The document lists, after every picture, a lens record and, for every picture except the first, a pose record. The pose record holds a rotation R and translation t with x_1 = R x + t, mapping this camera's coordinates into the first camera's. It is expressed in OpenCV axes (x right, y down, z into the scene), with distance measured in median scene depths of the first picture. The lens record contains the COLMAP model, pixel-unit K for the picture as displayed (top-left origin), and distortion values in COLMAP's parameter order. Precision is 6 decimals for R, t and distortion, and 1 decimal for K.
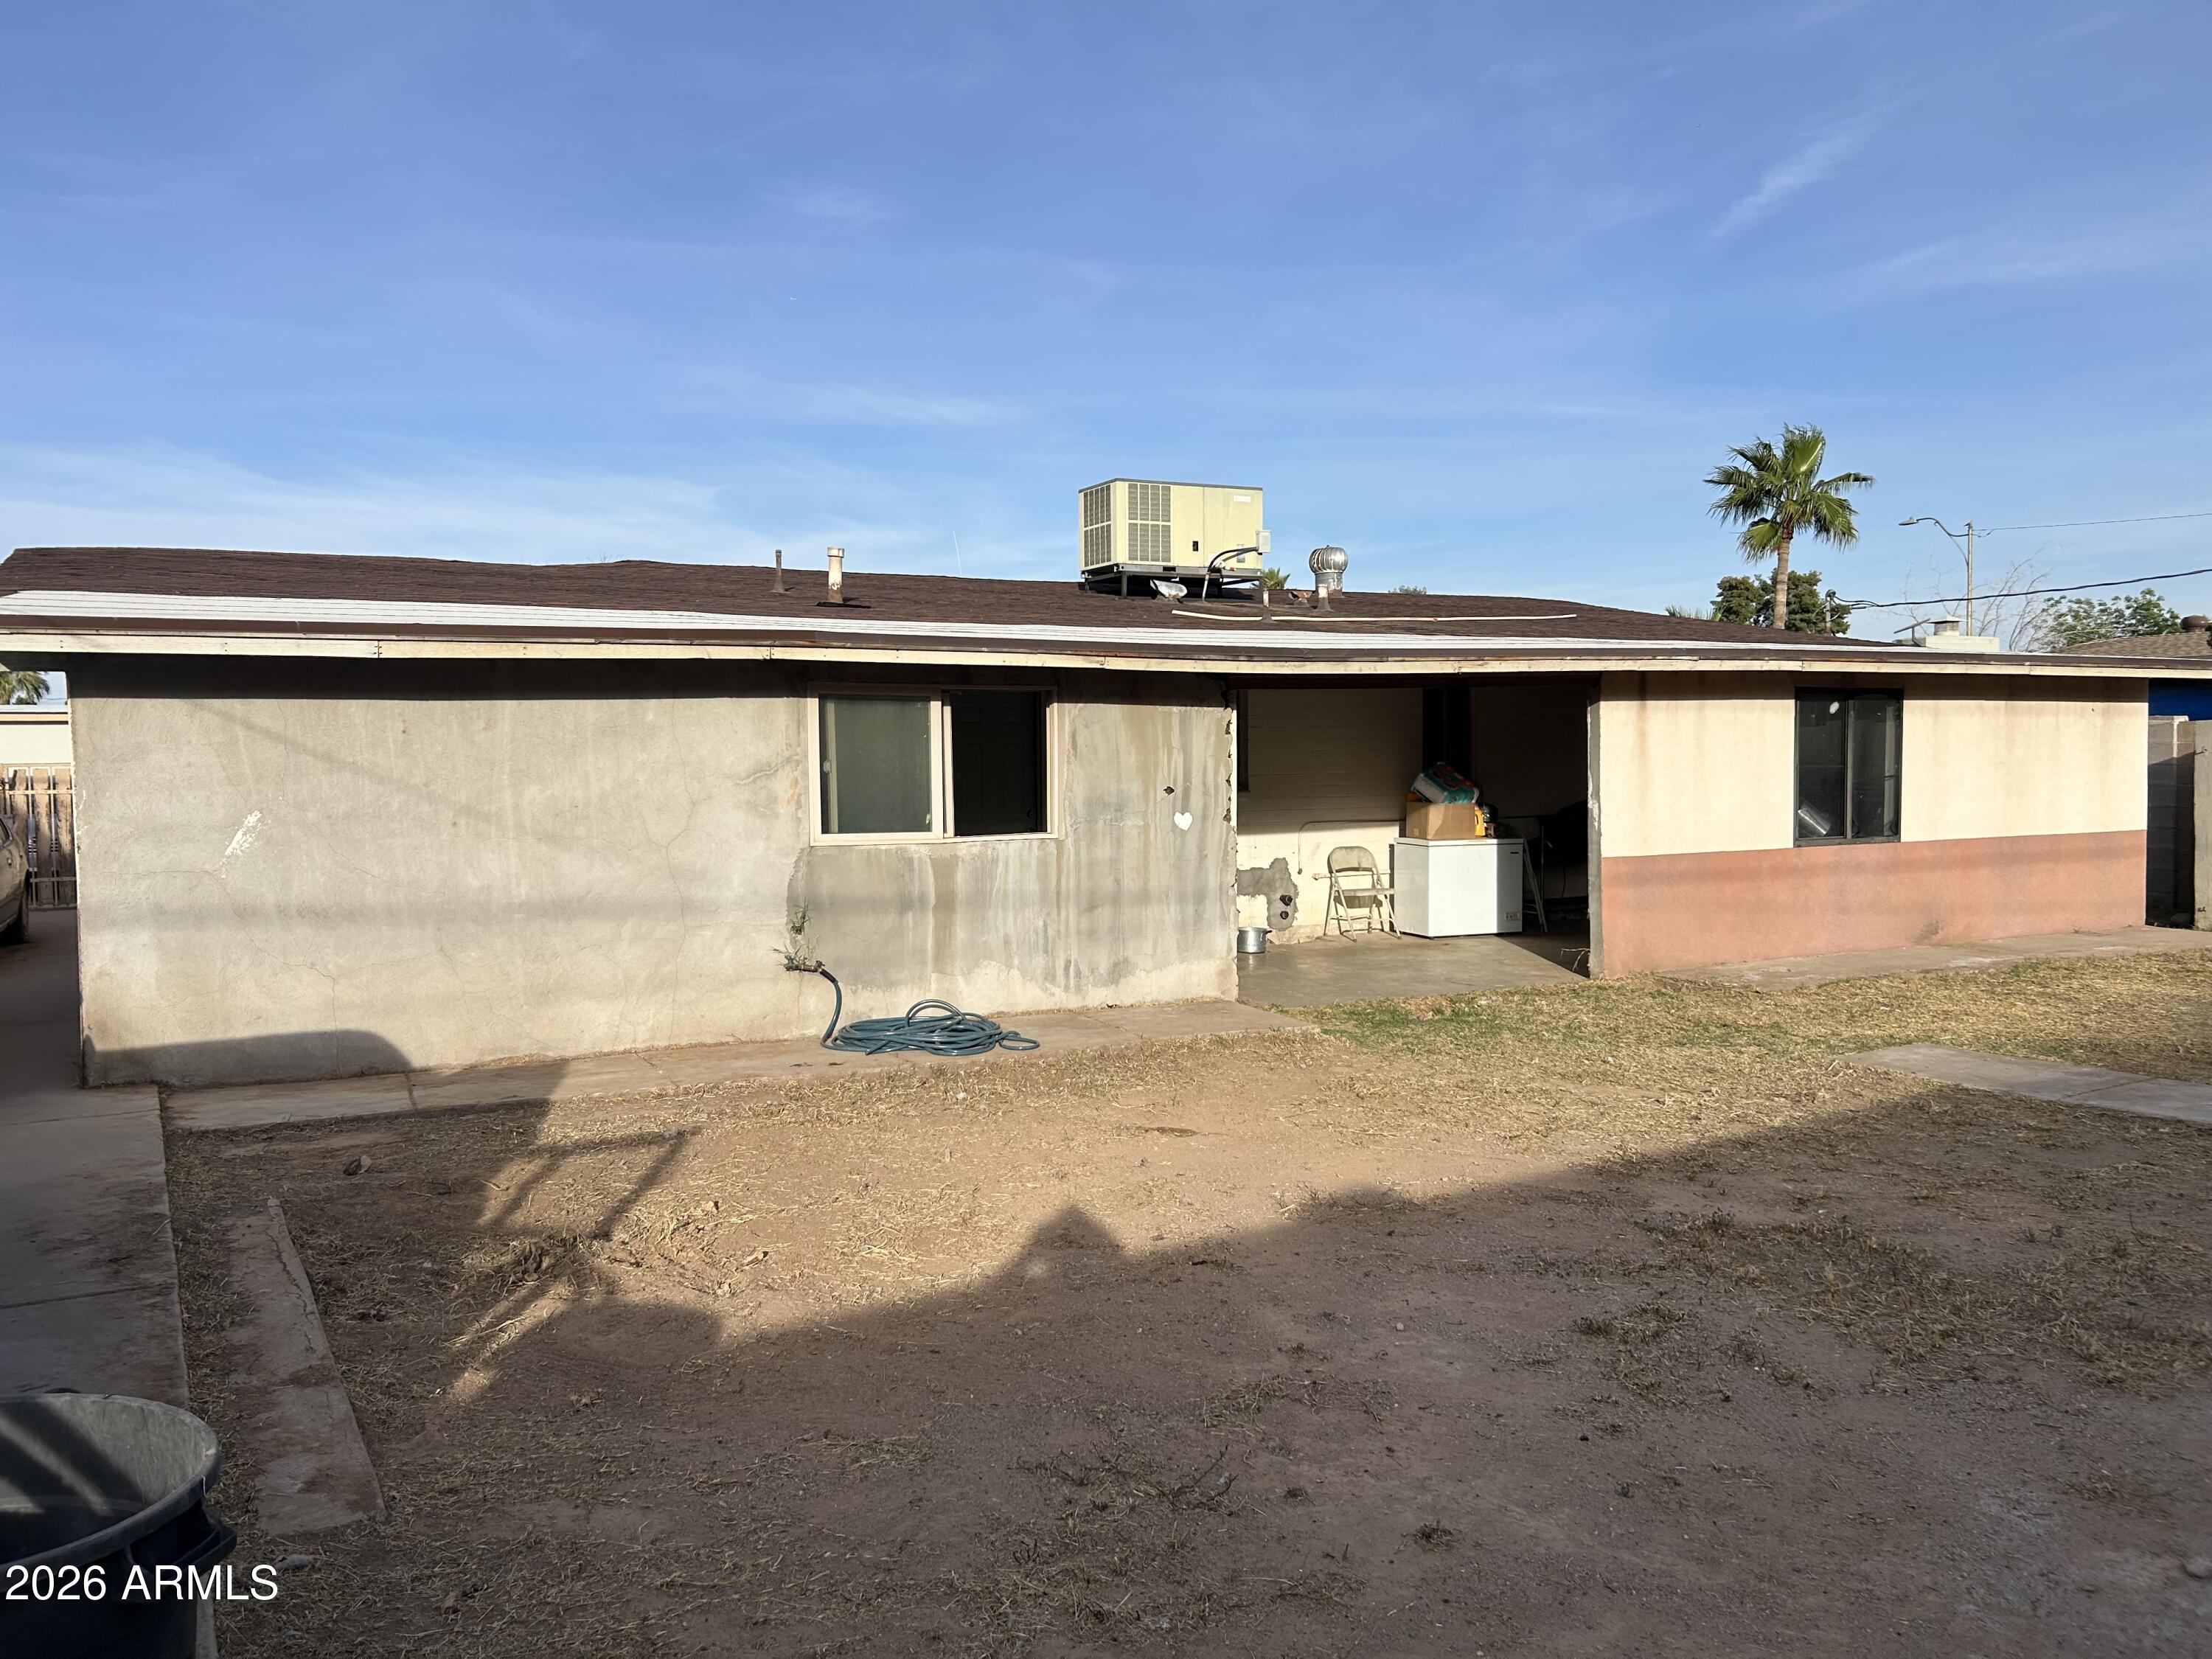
lens RADIAL K [[1634.2, 0, 1106.0], [0, 1634.2, 829.5], [0, 0, 1]] dist [0.108974, -0.077935]
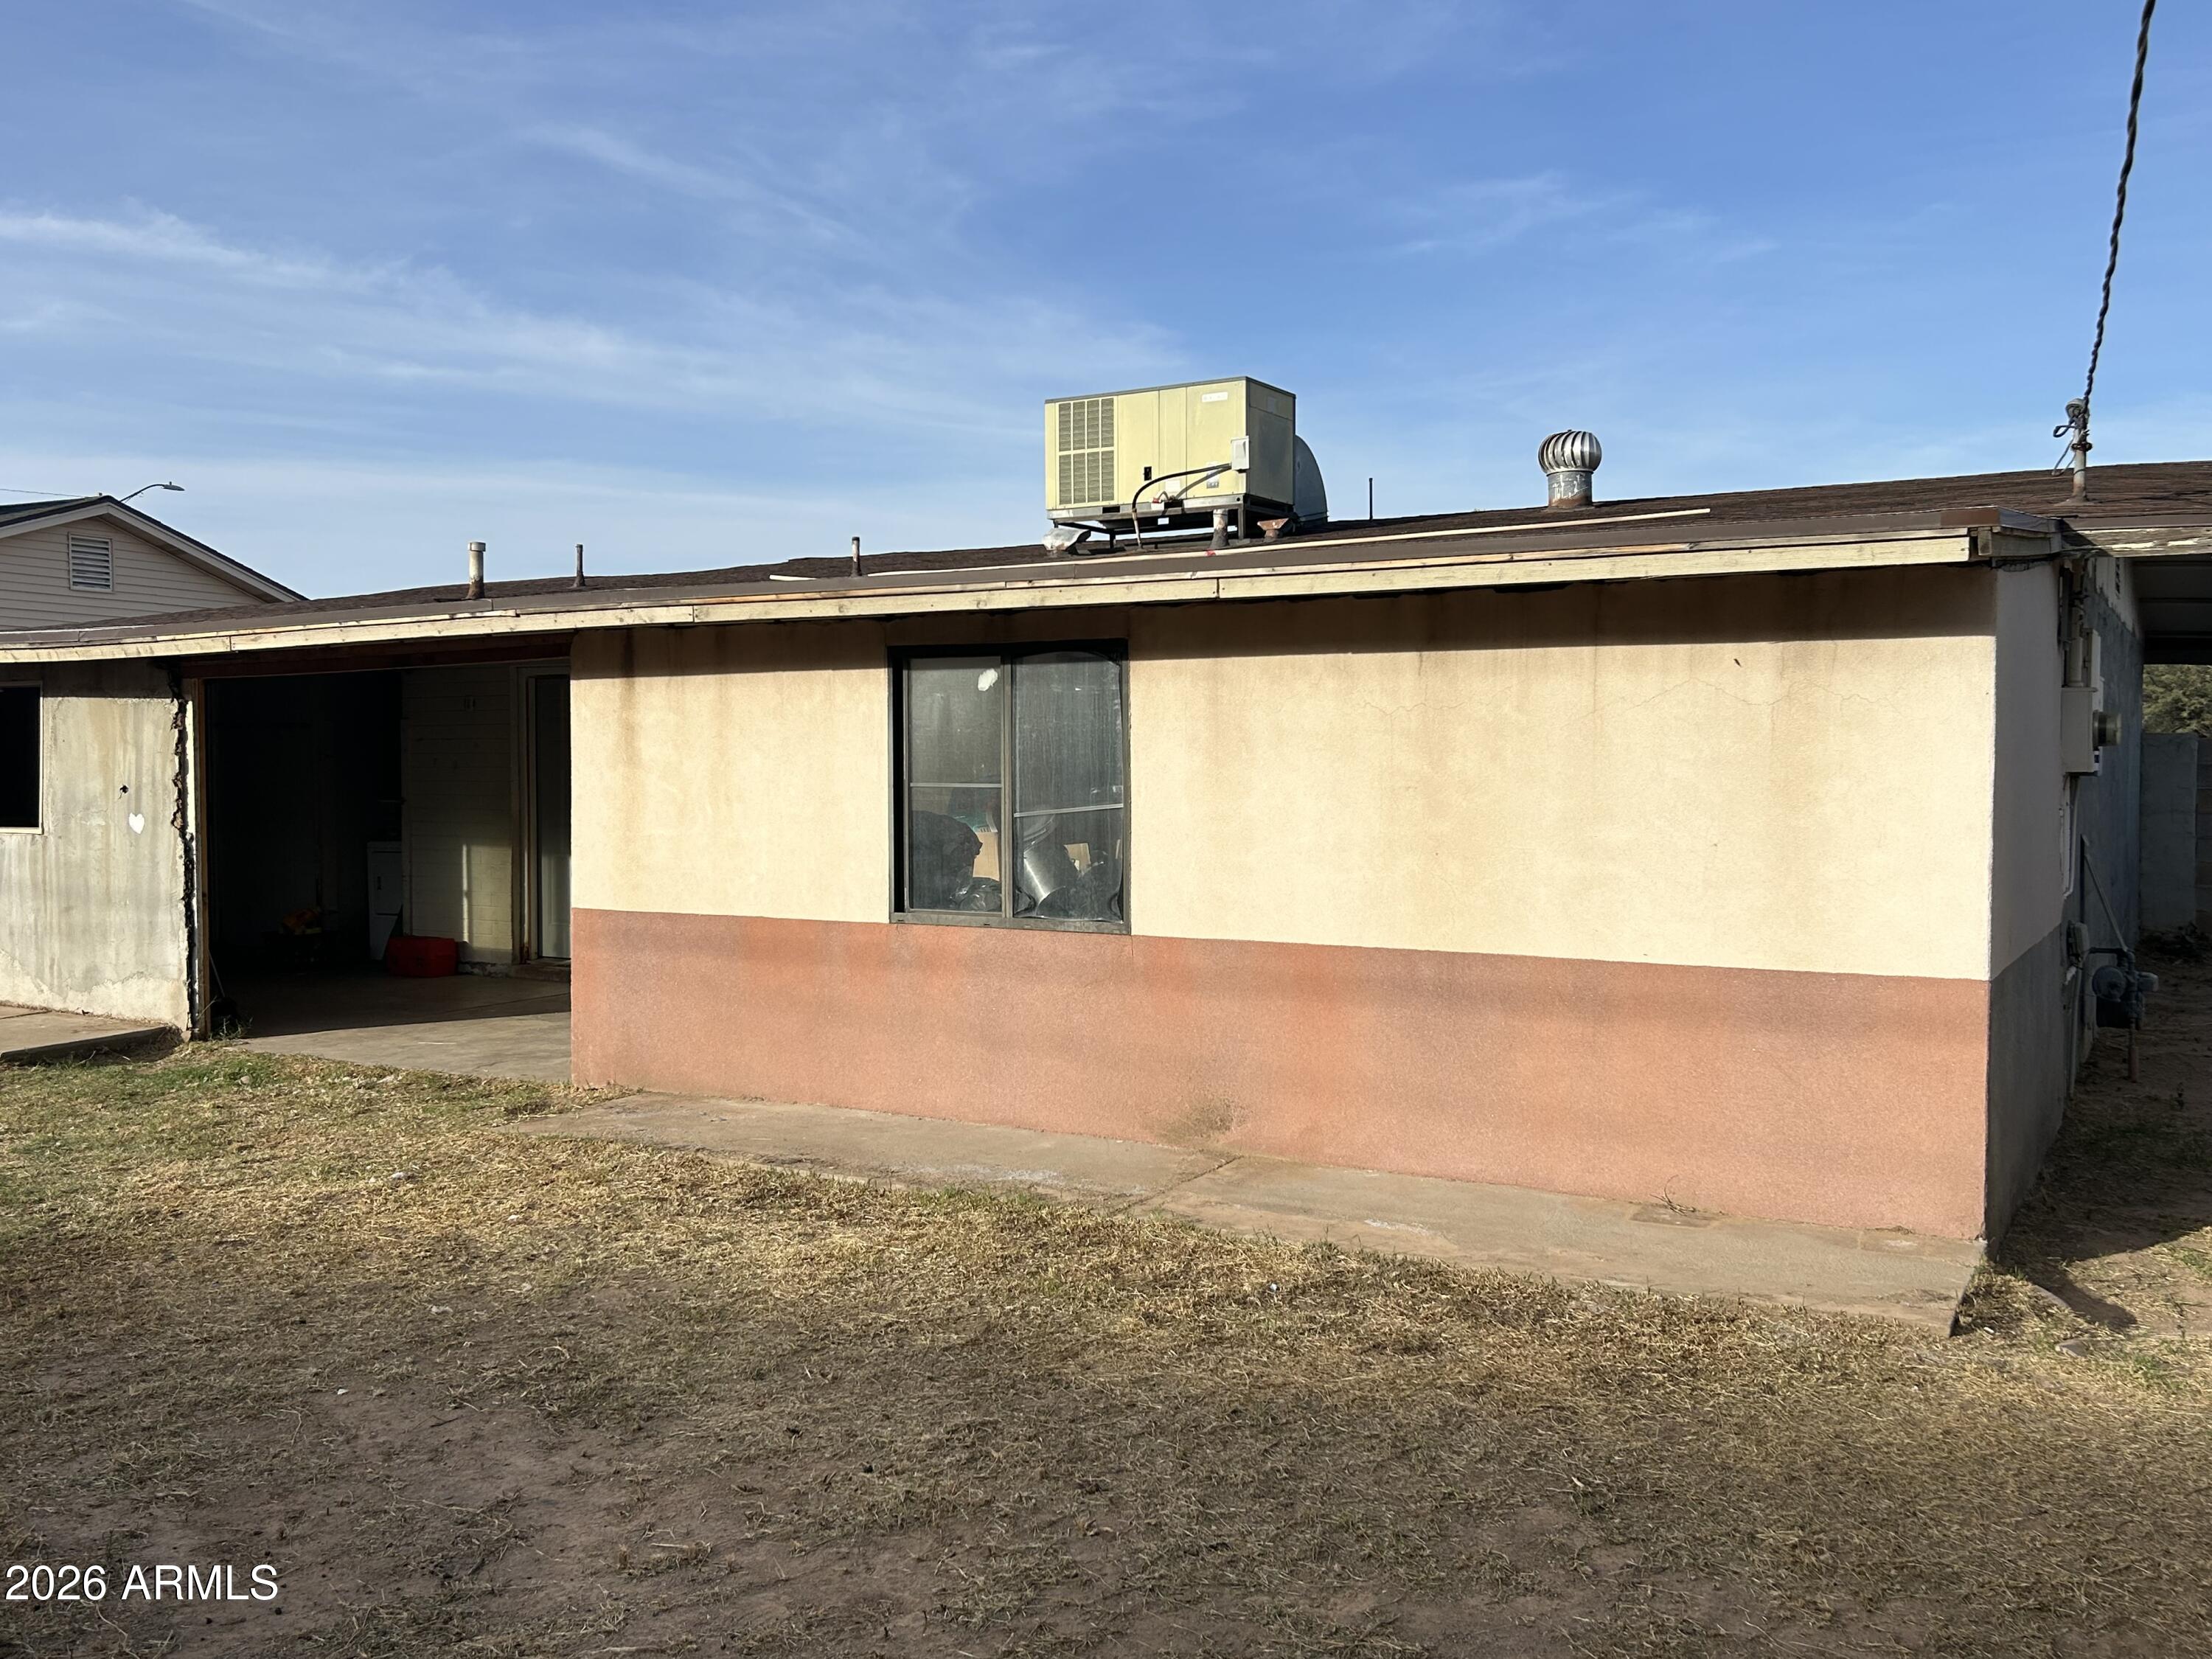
lens RADIAL K [[1824.3, 0, 1154.6], [0, 1824.3, 790.4], [0, 0, 1]] dist [0.066589, -0.042737]
pose [[0.555714, 0.024729, -0.831005, 1.223360], [-0.043599, 0.999049, 0.000574, -0.048750], [0.830229, 0.035912, 0.556264, 0.891967]]
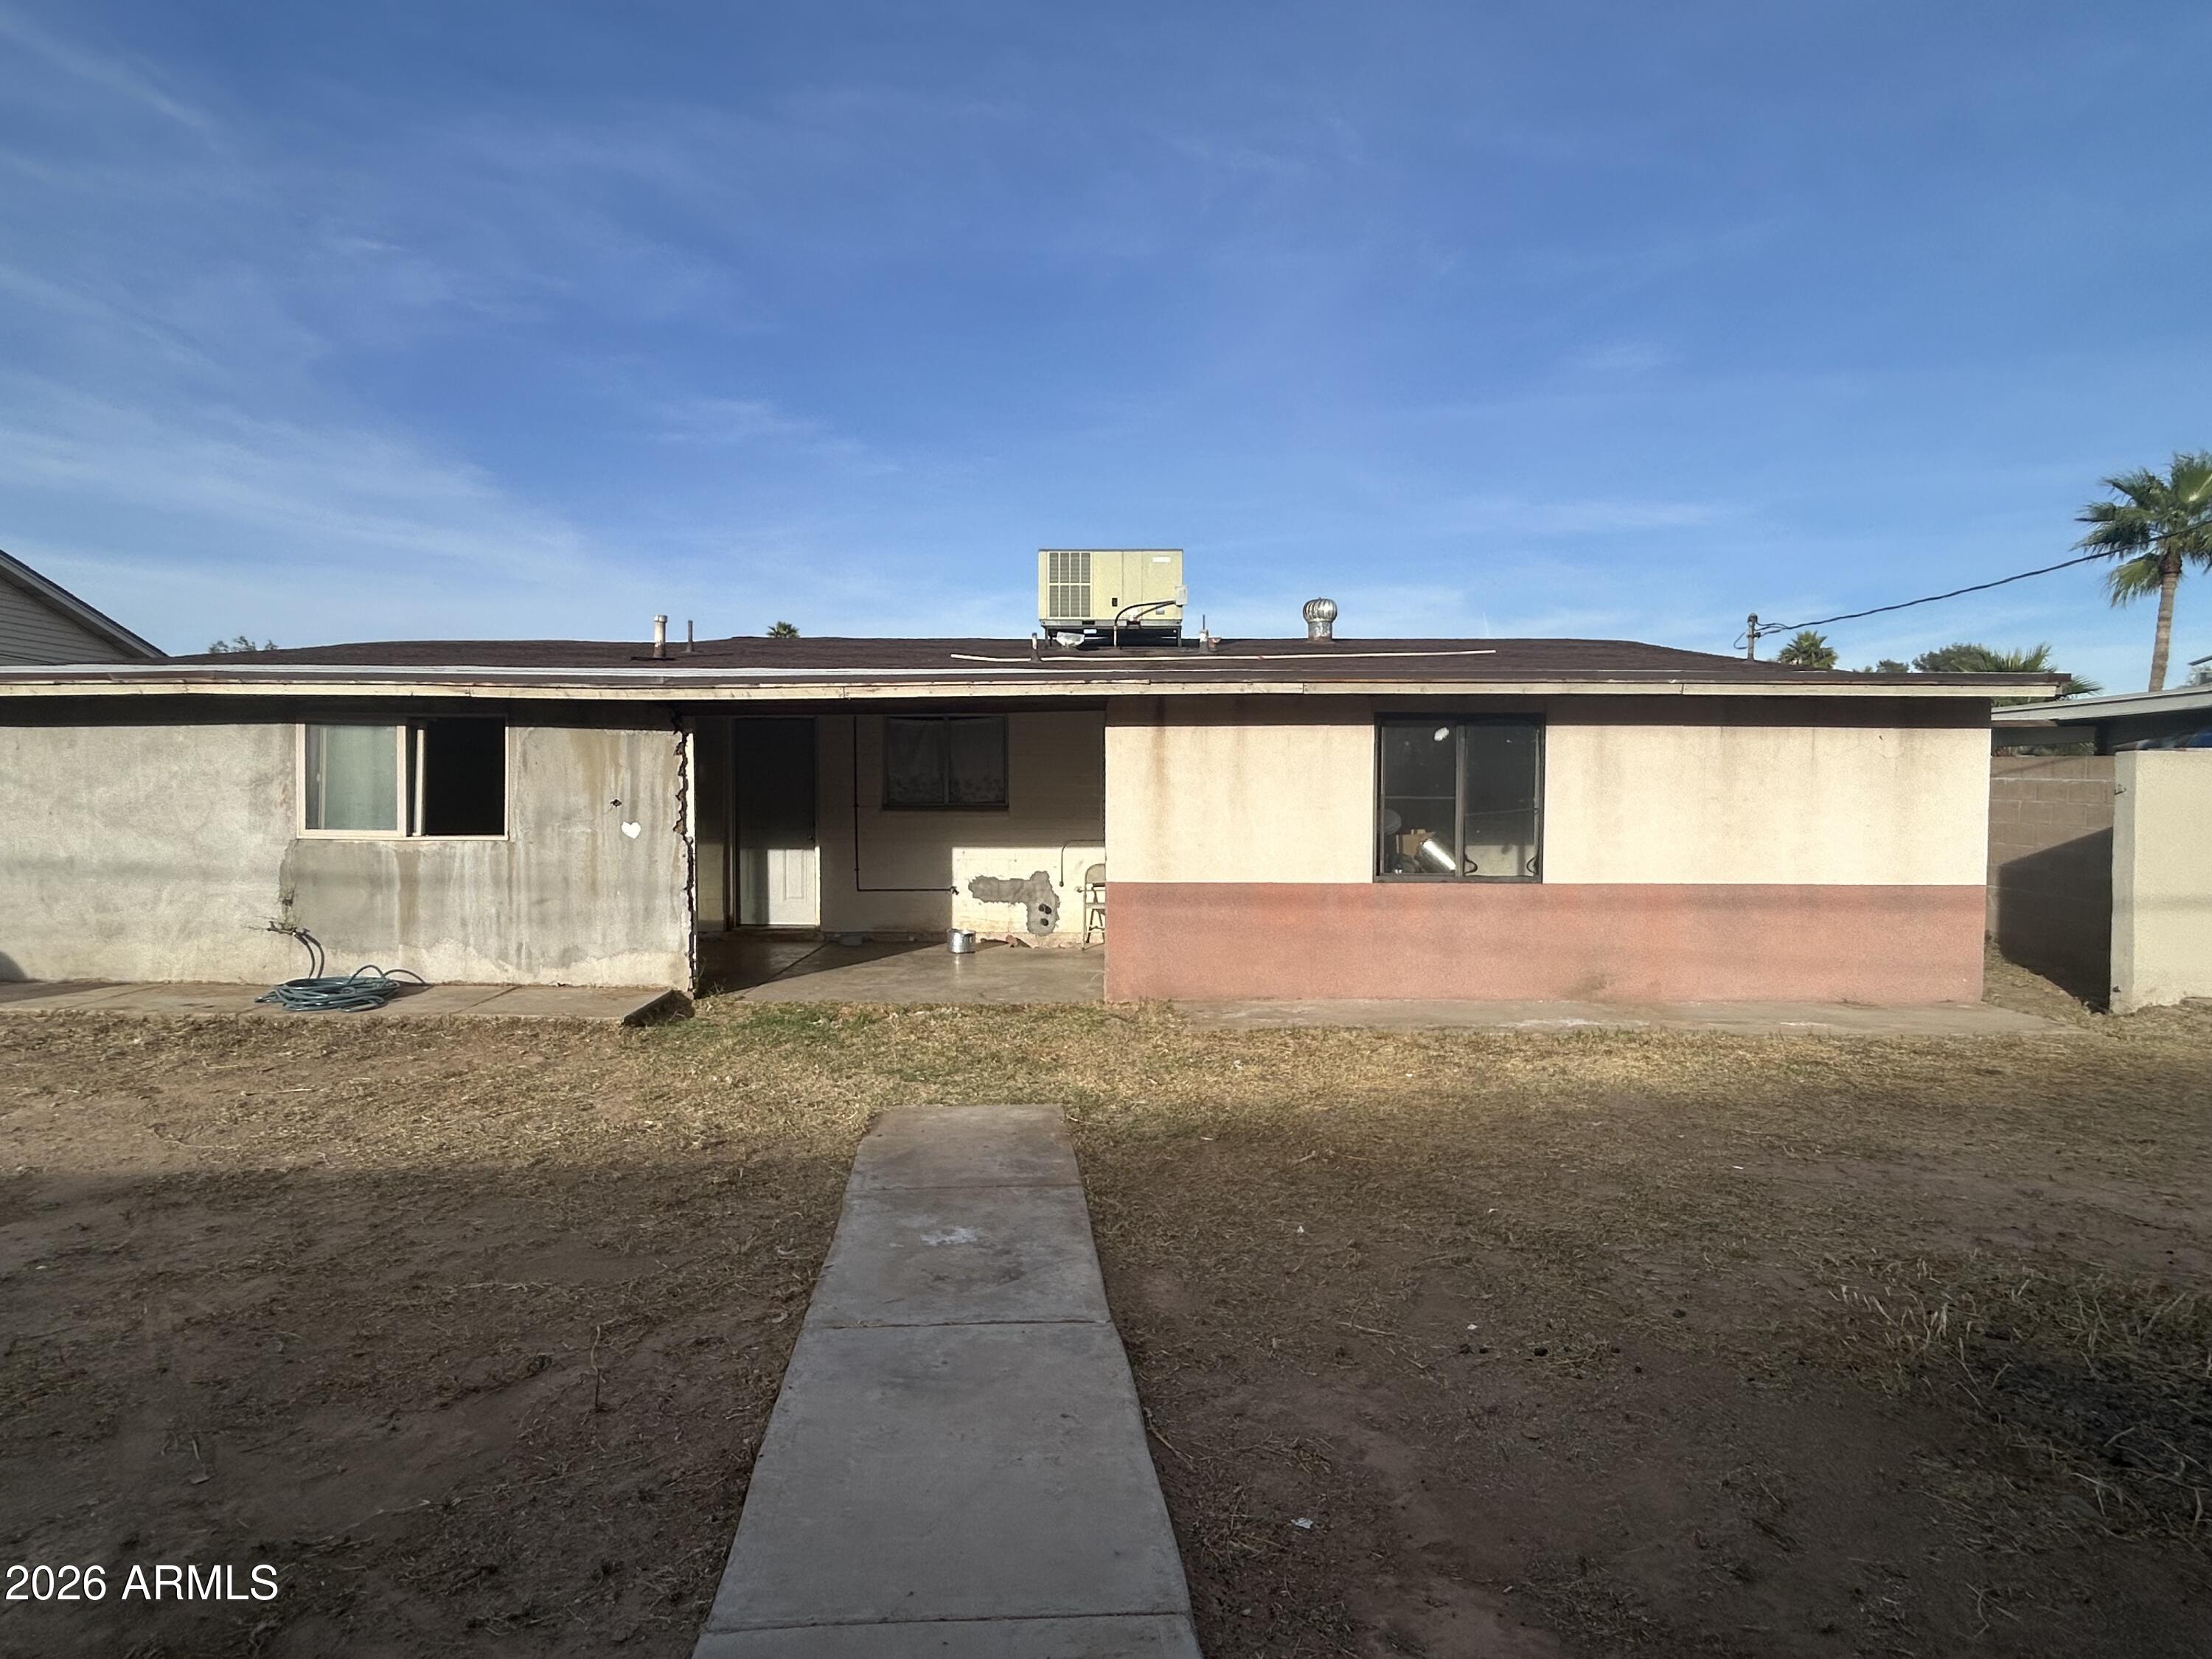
lens RADIAL K [[1189.5, 0, 1105.3], [0, 1189.5, 825.6], [0, 0, 1]] dist [-0.000593, 0.005166]
pose [[0.883098, 0.028445, -0.468326, 0.732415], [-0.035014, 0.999373, -0.005324, -0.015471], [0.467880, 0.021100, 0.883540, 0.414279]]
